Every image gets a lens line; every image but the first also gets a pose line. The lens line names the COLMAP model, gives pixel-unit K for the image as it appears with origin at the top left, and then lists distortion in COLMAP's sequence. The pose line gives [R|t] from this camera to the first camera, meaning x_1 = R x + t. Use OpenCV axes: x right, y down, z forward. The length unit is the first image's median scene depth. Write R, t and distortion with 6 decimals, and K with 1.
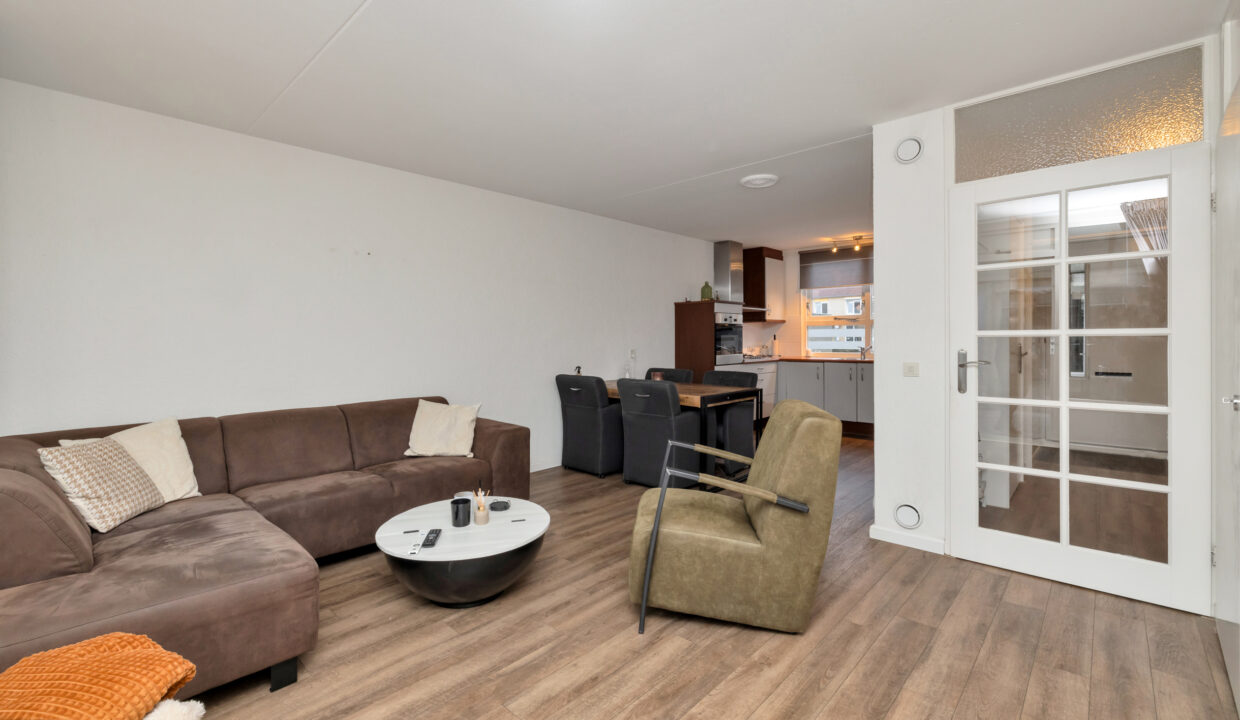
lens RADIAL K [[533.6, 0, 620.0], [0, 533.6, 341.6], [0, 0, 1]] dist [0.001571, 0.000085]
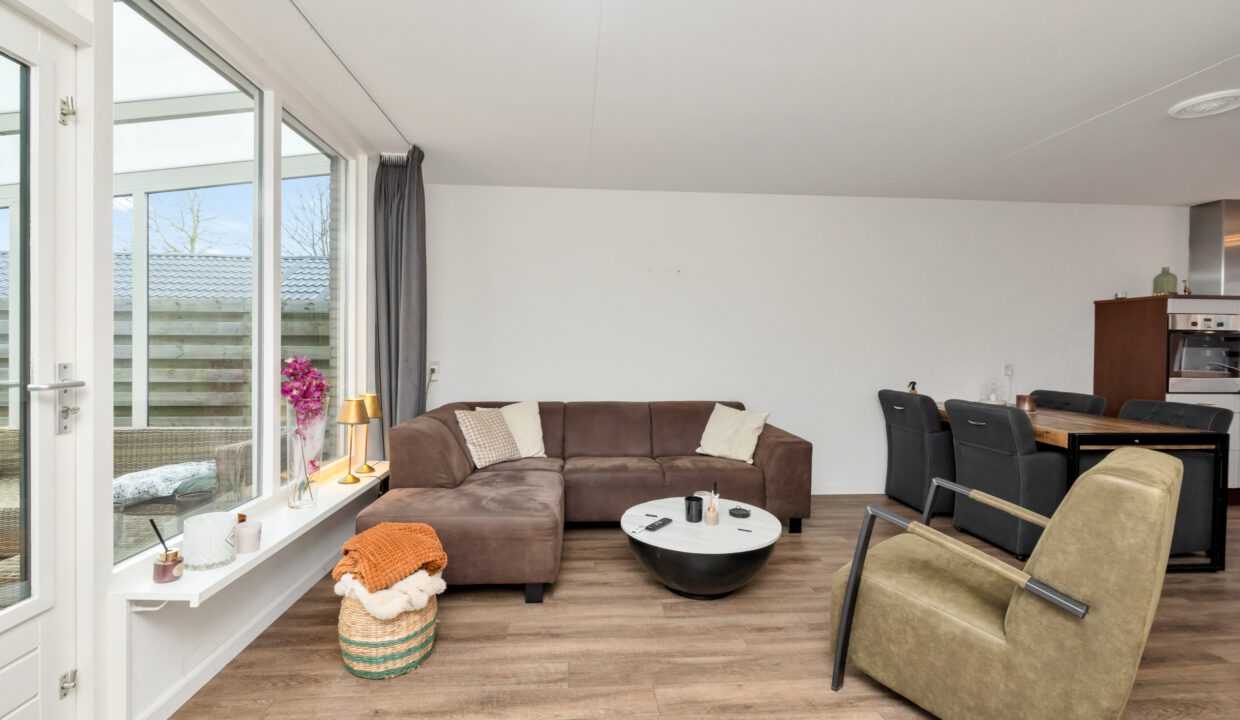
lens RADIAL K [[535.7, 0, 614.6], [0, 535.7, 349.9], [0, 0, 1]] dist [0.002213, 0.000574]
pose [[0.735308, 0.017486, -0.677507, 0.324964], [-0.017630, 0.999822, 0.006671, -0.004028], [0.677503, 0.007039, 0.735486, 0.104936]]
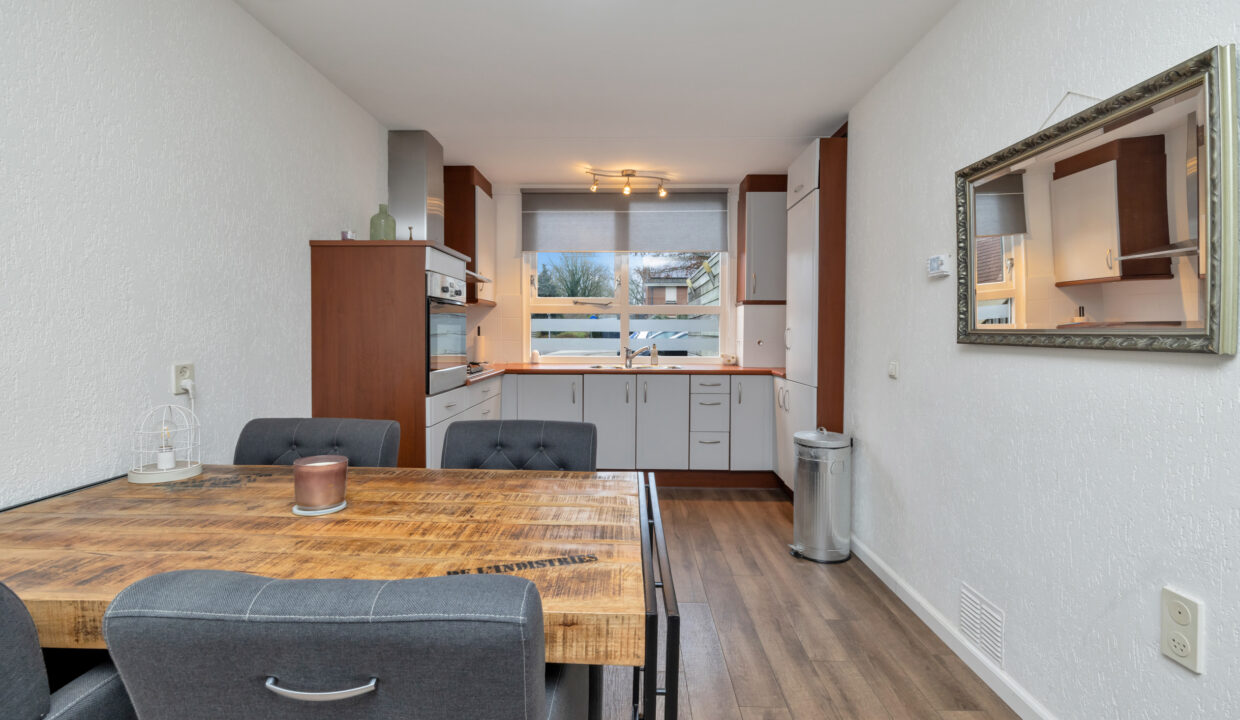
lens RADIAL K [[573.2, 0, 616.5], [0, 573.2, 329.5], [0, 0, 1]] dist [0.015106, 0.000057]
pose [[0.750900, 0.014707, 0.660252, -0.023543], [-0.005406, 0.999855, -0.016123, -0.002734], [-0.660394, 0.008538, 0.750871, 1.459338]]
